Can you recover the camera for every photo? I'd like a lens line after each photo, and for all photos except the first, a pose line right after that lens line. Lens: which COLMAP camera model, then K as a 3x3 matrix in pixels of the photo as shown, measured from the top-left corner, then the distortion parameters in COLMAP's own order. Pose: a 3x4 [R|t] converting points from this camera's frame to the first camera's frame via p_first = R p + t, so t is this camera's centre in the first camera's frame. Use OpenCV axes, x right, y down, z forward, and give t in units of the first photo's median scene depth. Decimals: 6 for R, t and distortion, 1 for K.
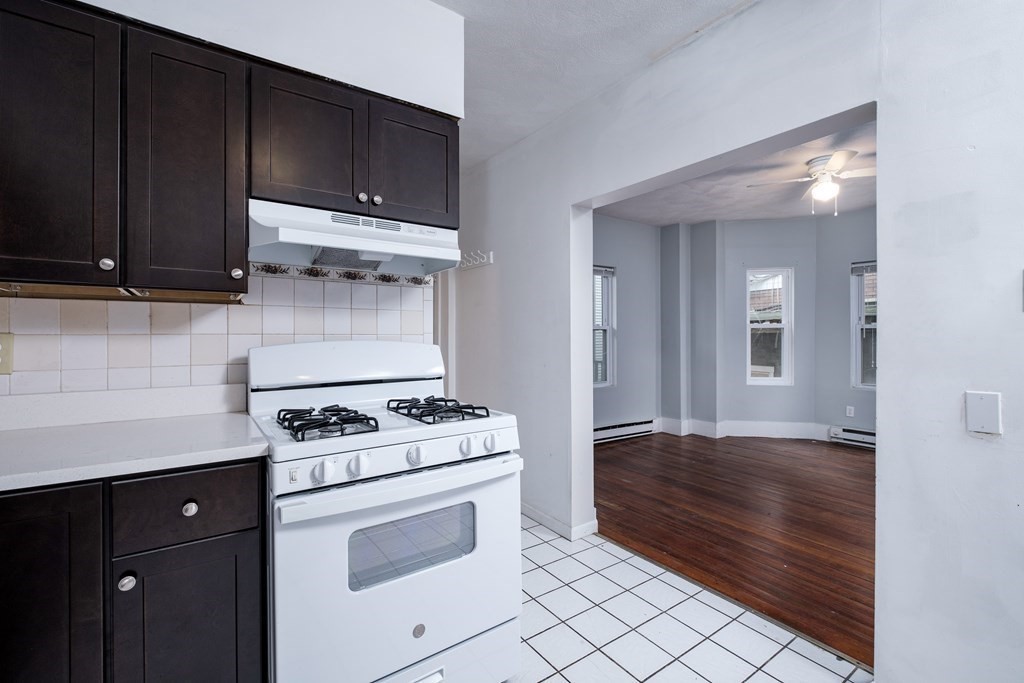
lens RADIAL K [[447.1, 0, 514.2], [0, 447.1, 338.8], [0, 0, 1]] dist [0.001162, -0.000171]
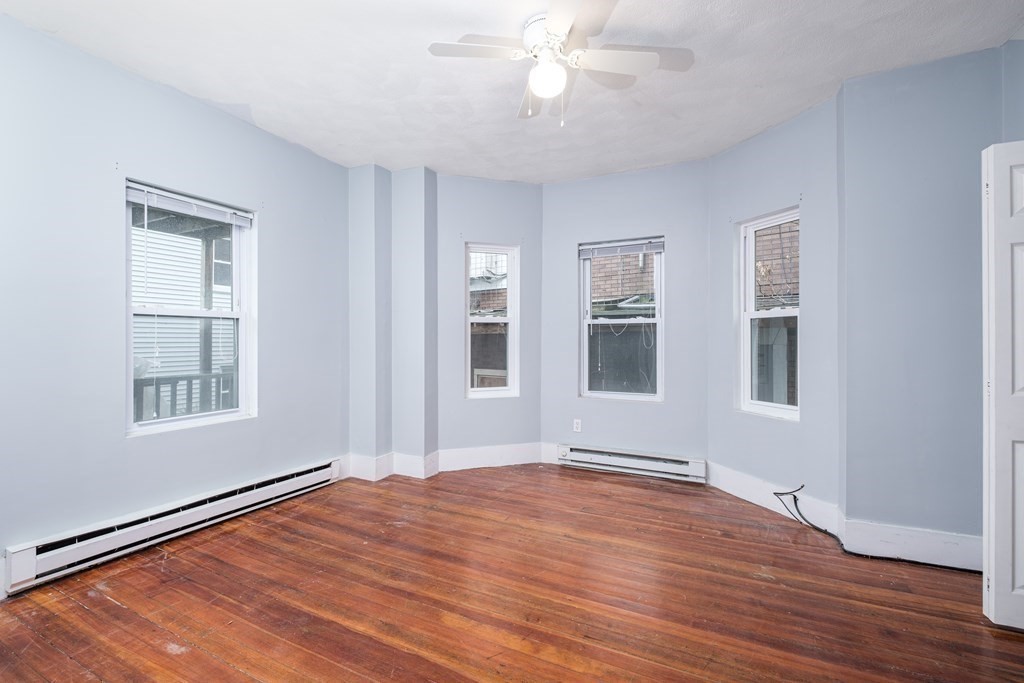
lens RADIAL K [[447.1, 0, 514.2], [0, 447.1, 338.8], [0, 0, 1]] dist [0.001162, -0.000171]
pose [[0.870855, 0.005130, 0.491514, 0.244428], [0.001743, 0.999907, -0.013524, 0.013936], [-0.491538, 0.012635, 0.870765, 0.338699]]
